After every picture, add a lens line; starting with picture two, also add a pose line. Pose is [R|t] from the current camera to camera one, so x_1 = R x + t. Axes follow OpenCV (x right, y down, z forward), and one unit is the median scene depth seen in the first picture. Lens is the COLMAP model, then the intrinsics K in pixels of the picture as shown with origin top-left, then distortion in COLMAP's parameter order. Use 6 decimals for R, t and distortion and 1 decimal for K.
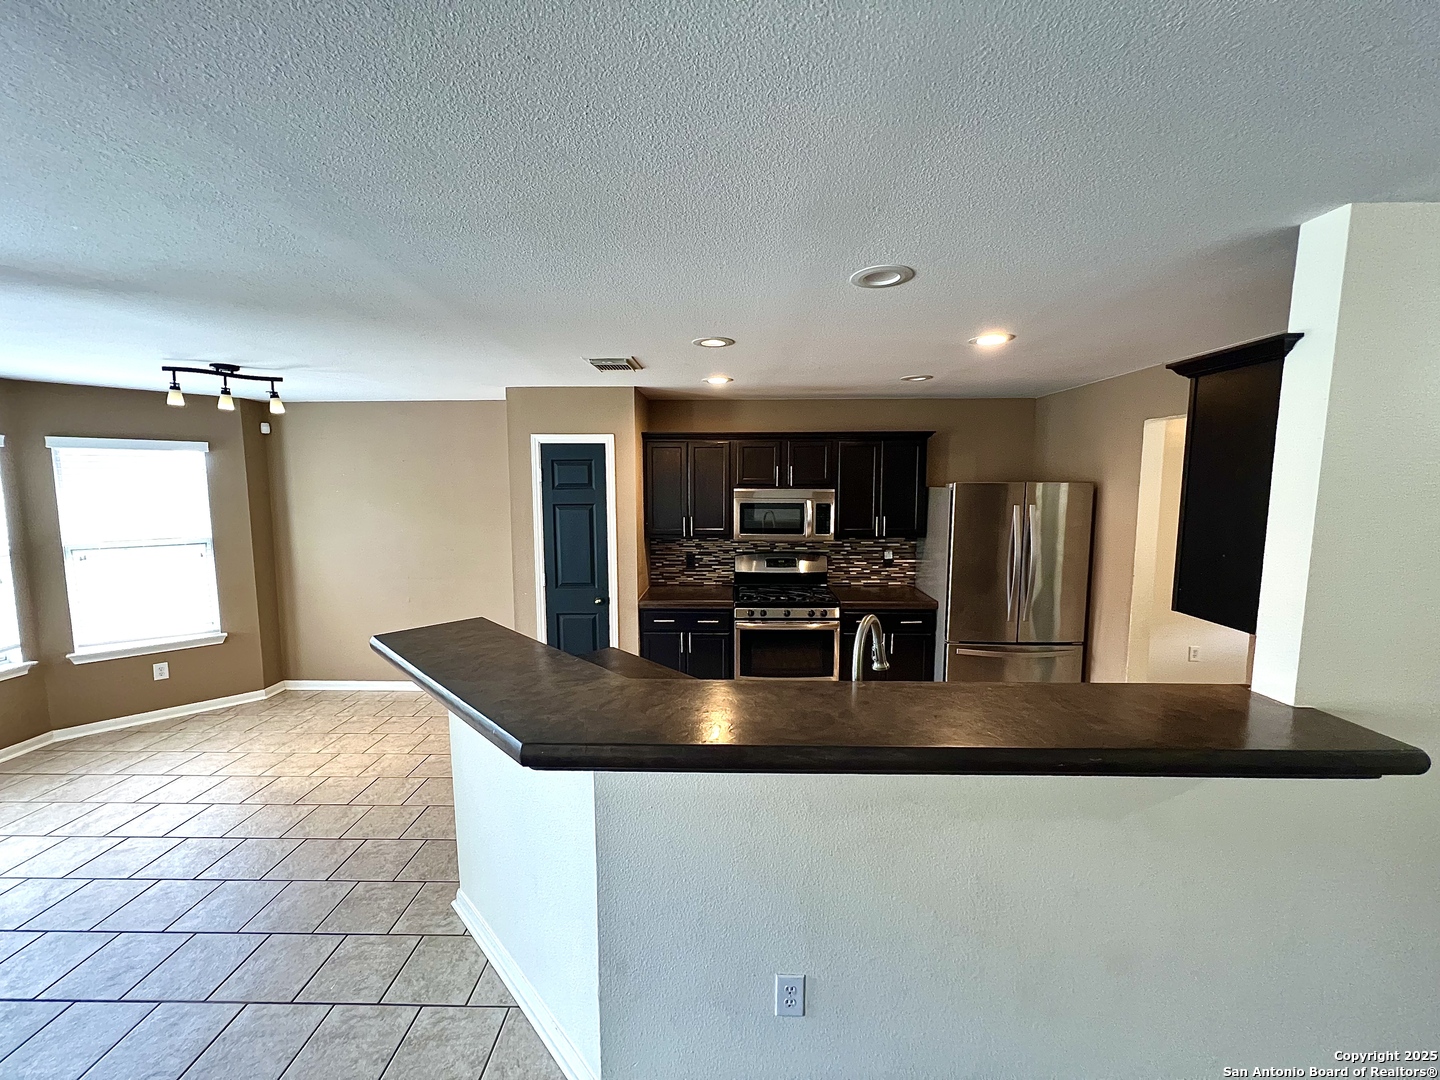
lens RADIAL K [[571.1, 0, 720.0], [0, 571.1, 540.0], [0, 0, 1]] dist [0.000463, 0.000074]
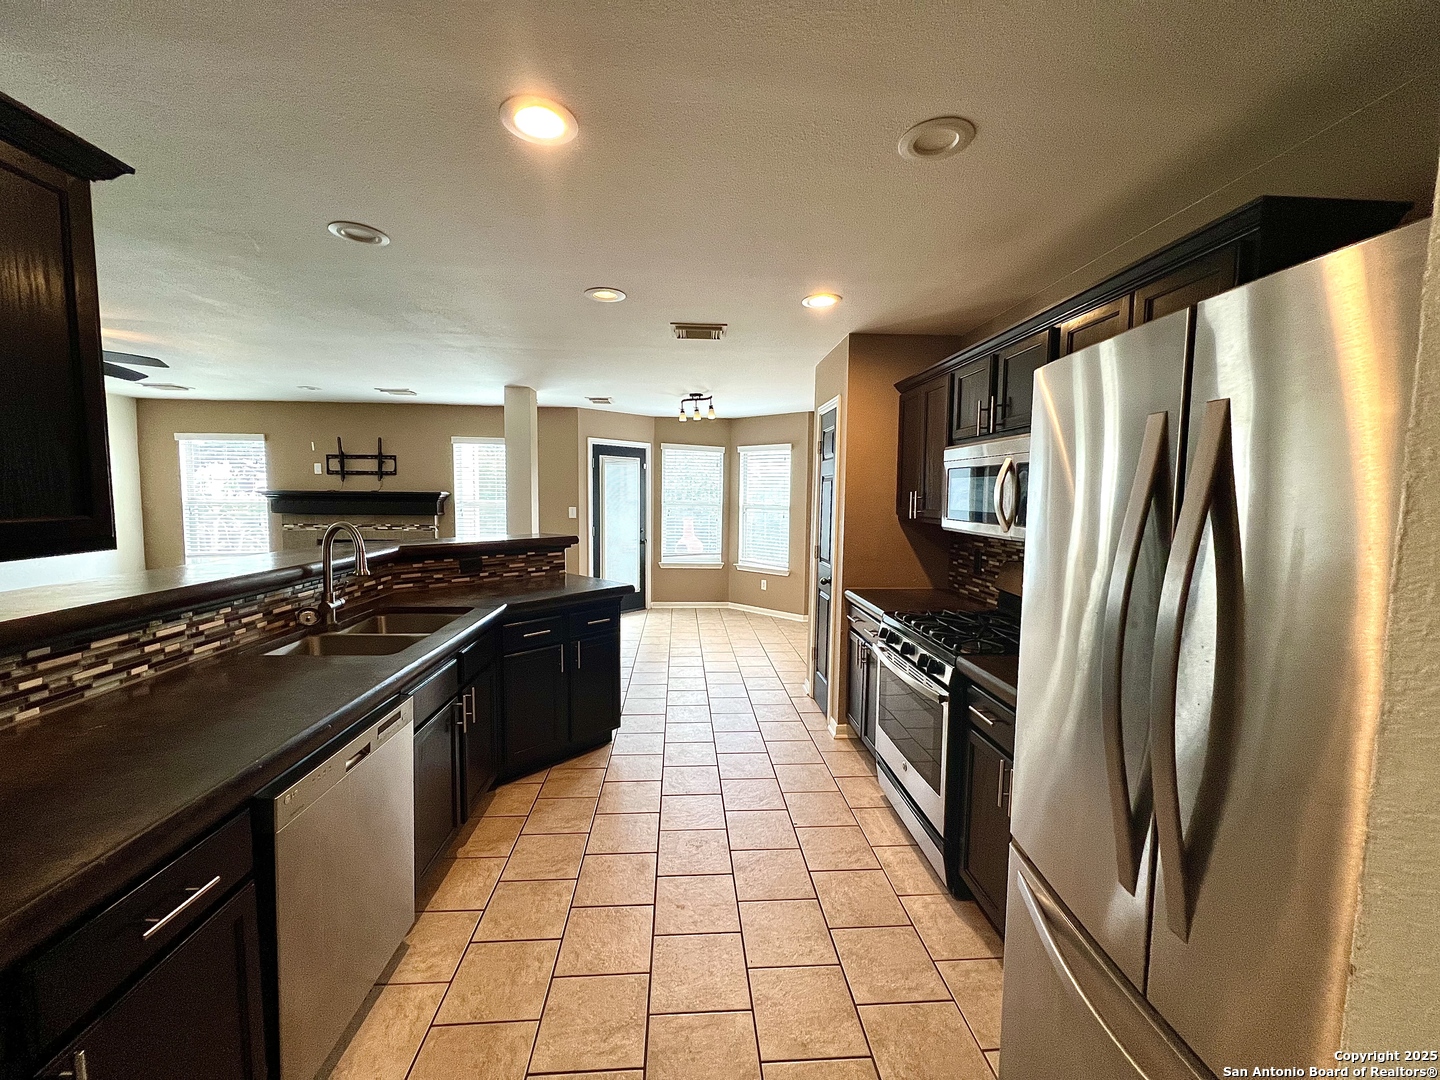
lens RADIAL K [[571.1, 0, 720.0], [0, 571.1, 540.0], [0, 0, 1]] dist [0.000463, 0.000074]
pose [[0.076079, 0.075583, -0.994233, 0.845903], [-0.114882, 0.991147, 0.066557, 0.006065], [0.990462, 0.109156, 0.084089, 0.932910]]
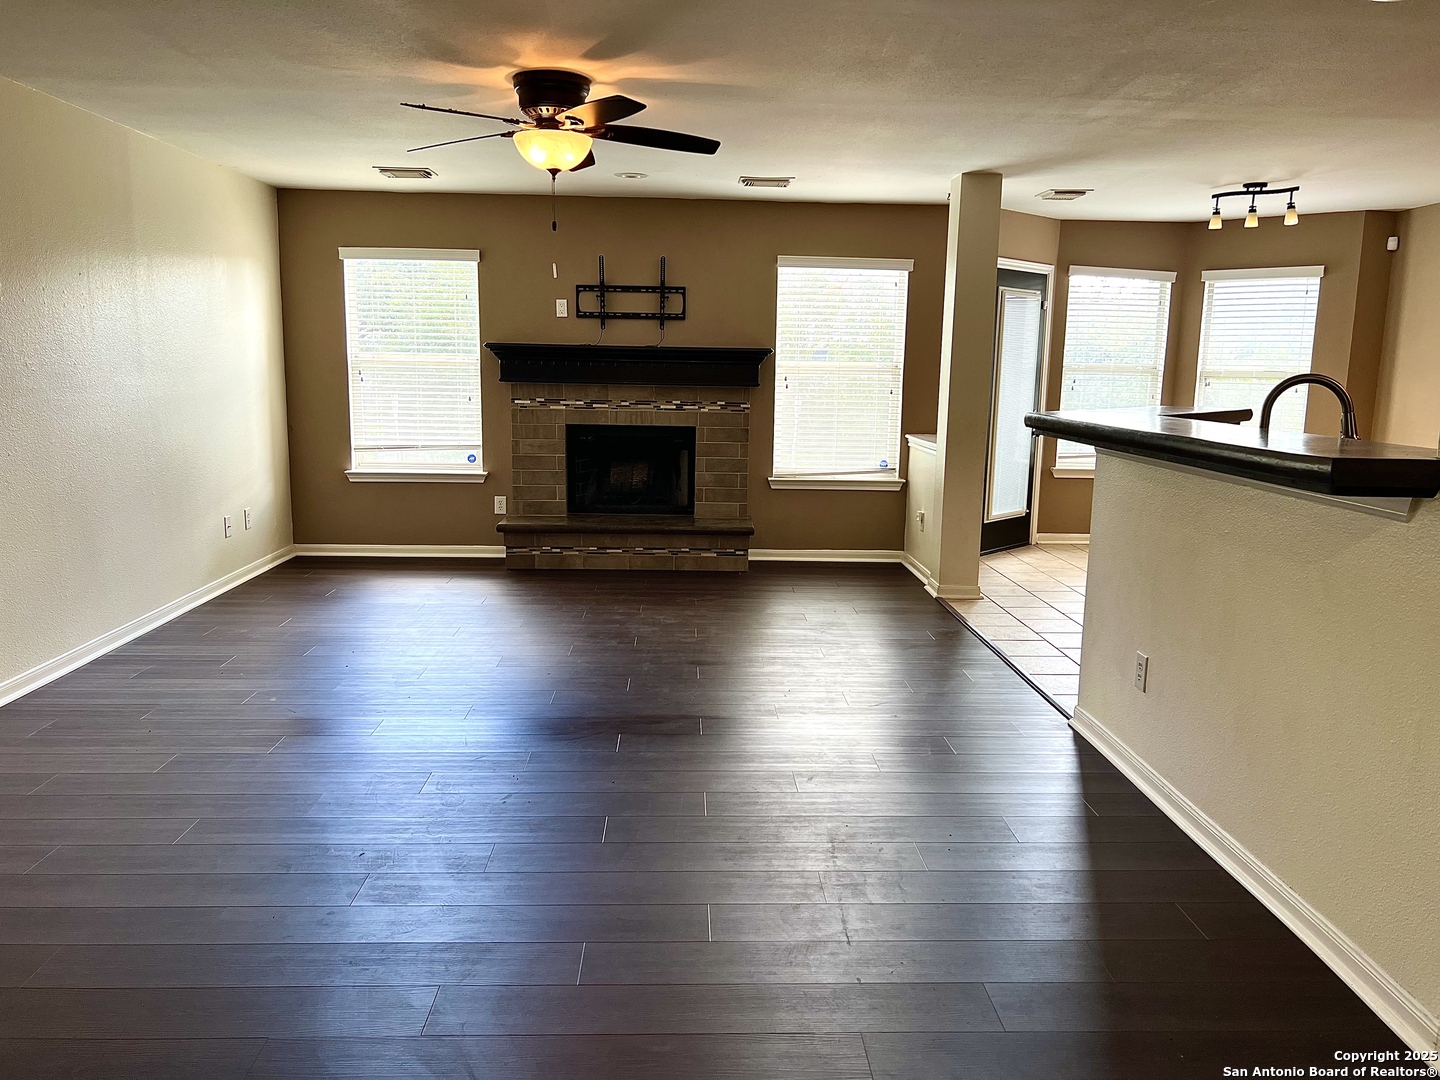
lens RADIAL K [[1064.3, 0, 720.0], [0, 1064.3, 540.0], [0, 0, 1]] dist [0.102166, -0.120777]
pose [[0.050715, 0.166100, -0.984804, 1.086422], [-0.121227, 0.979805, 0.159014, 0.126693], [0.991328, 0.111320, 0.069826, -0.028458]]
